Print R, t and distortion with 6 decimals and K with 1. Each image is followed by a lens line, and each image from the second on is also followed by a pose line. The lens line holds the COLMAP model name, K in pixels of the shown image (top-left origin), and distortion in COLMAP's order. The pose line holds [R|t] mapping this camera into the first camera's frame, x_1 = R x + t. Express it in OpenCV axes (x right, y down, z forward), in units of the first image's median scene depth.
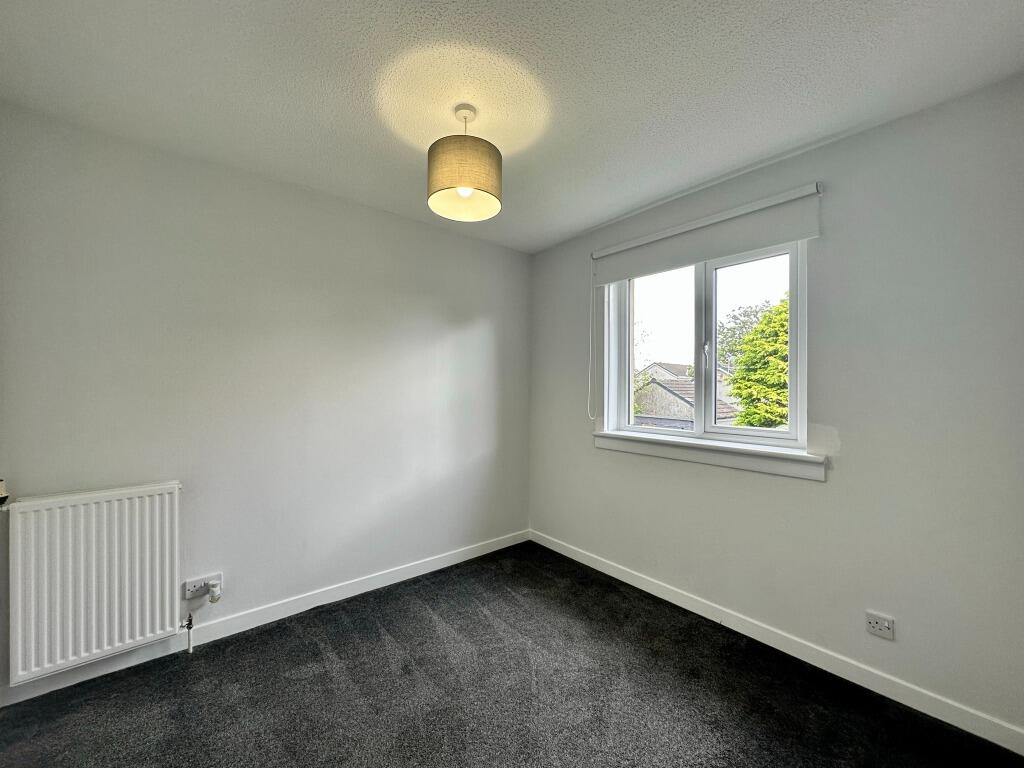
lens RADIAL K [[407.5, 0, 514.6], [0, 407.5, 383.6], [0, 0, 1]] dist [-0.001264, 0.000004]
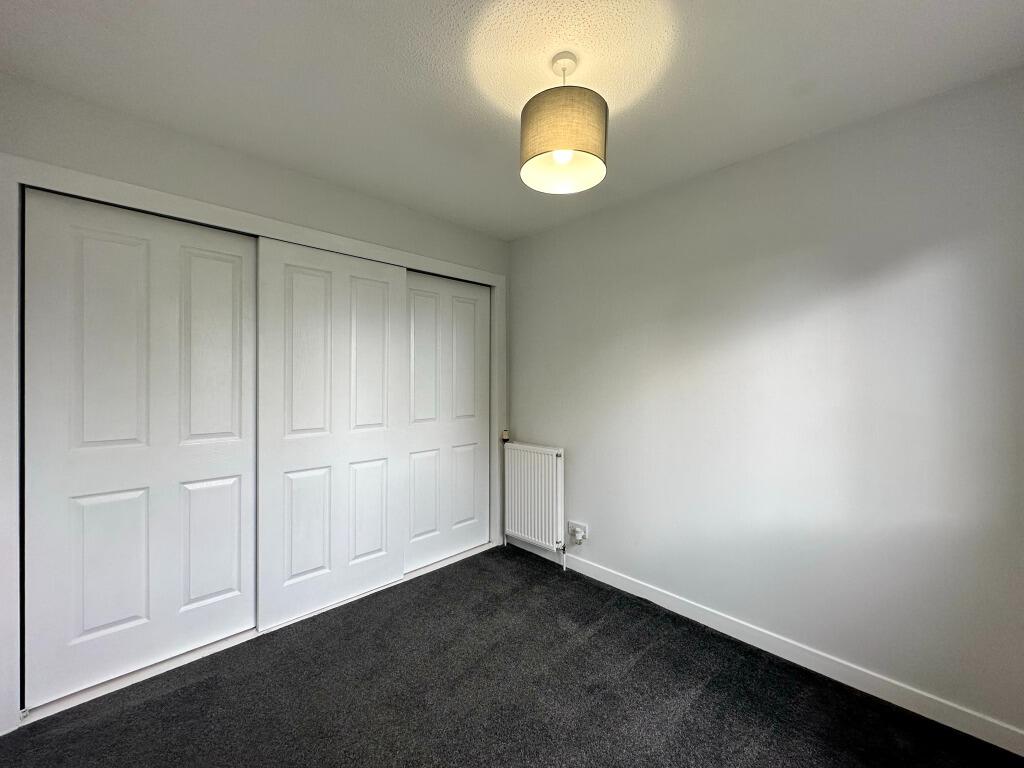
lens RADIAL K [[407.5, 0, 514.6], [0, 407.5, 383.6], [0, 0, 1]] dist [-0.001264, 0.000004]
pose [[0.075323, -0.002462, -0.997156, 0.650606], [-0.001078, 0.999996, -0.002550, 0.007923], [0.997159, 0.001267, 0.075320, 0.748620]]
